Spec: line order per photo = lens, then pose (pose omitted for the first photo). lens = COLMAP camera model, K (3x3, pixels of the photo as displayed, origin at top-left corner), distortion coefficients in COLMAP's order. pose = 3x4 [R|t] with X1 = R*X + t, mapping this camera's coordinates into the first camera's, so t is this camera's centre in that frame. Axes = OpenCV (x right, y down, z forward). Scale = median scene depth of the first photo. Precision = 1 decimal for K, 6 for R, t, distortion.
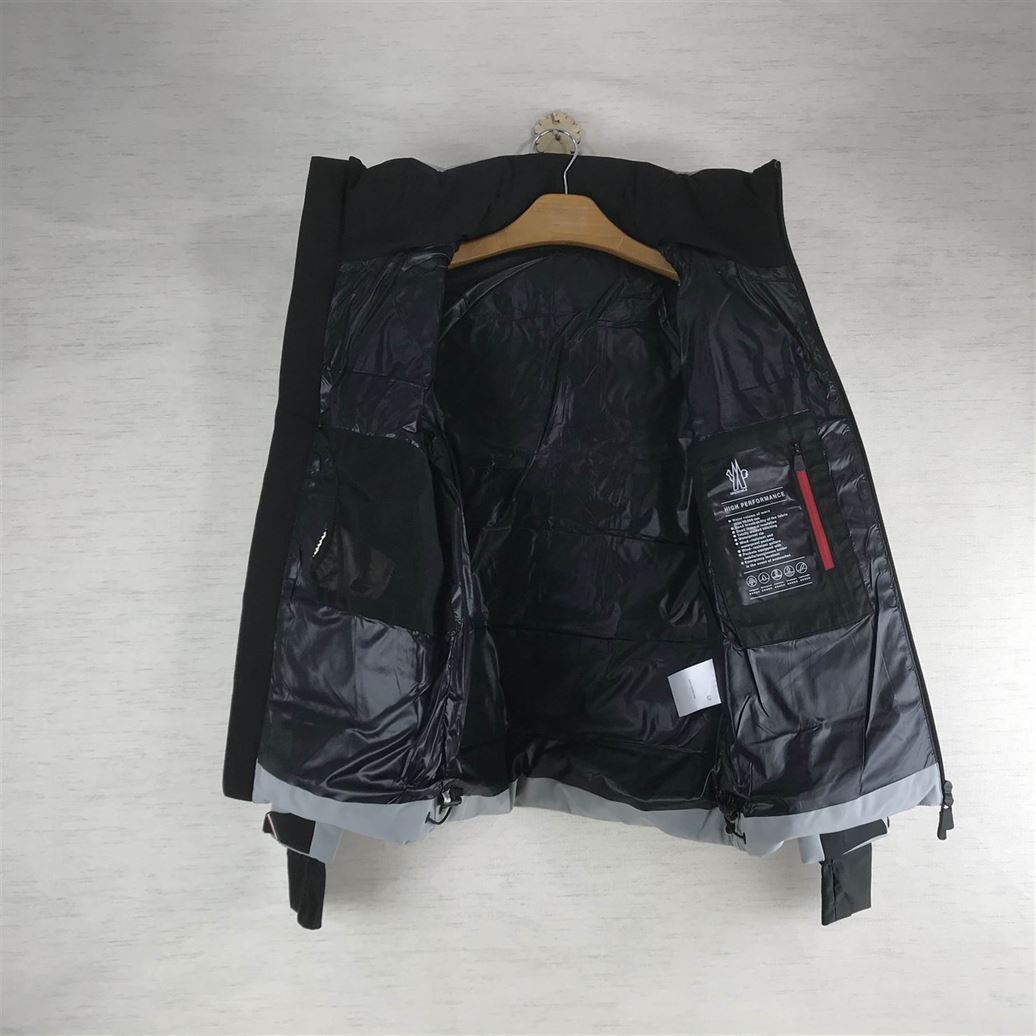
lens RADIAL K [[1023.0, 0, 521.9], [0, 1023.0, 485.6], [0, 0, 1]] dist [0.014237, 0.005313]
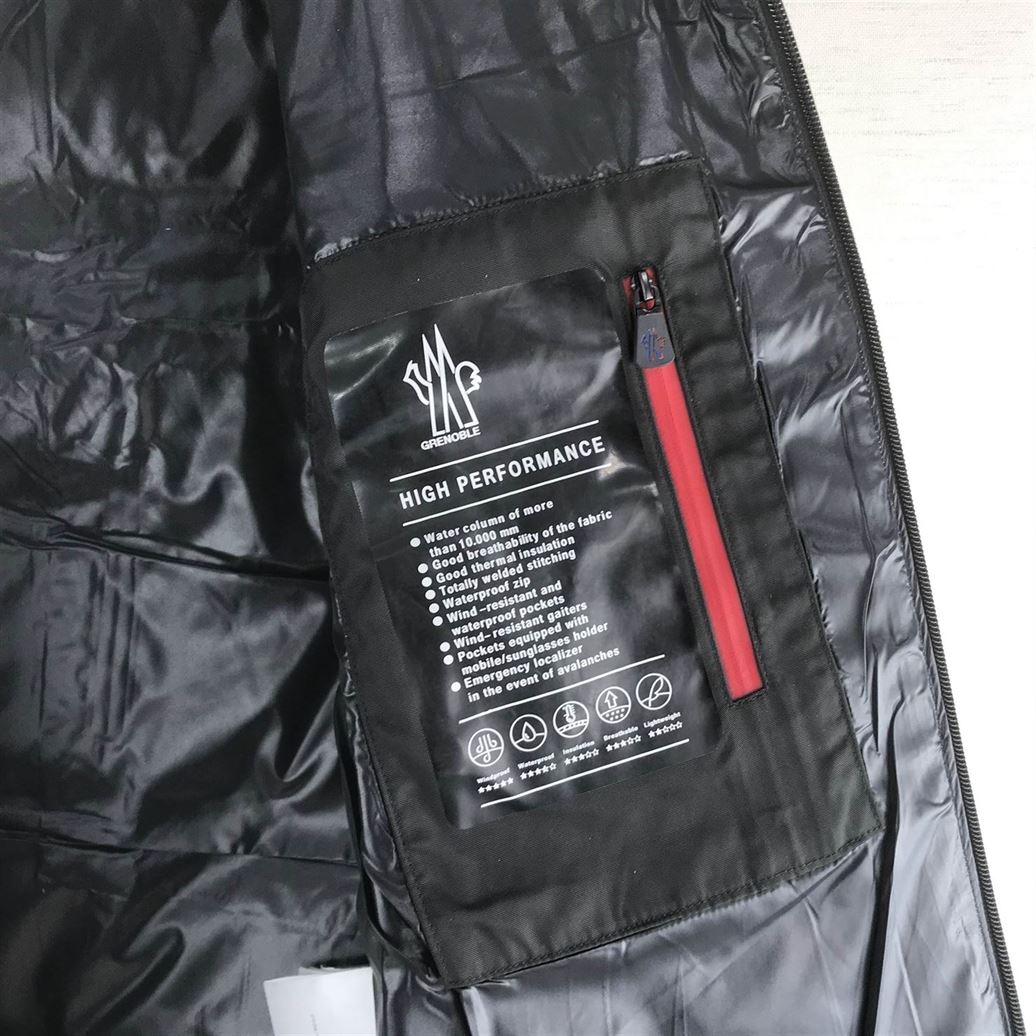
lens RADIAL K [[1175.4, 0, 507.8], [0, 1175.4, 518.6], [0, 0, 1]] dist [0.020772, 0.014159]
pose [[0.995112, -0.016371, 0.097381, 0.196231], [0.001849, 0.989077, 0.147390, -0.021048], [-0.098731, -0.146490, 0.984273, 0.667604]]
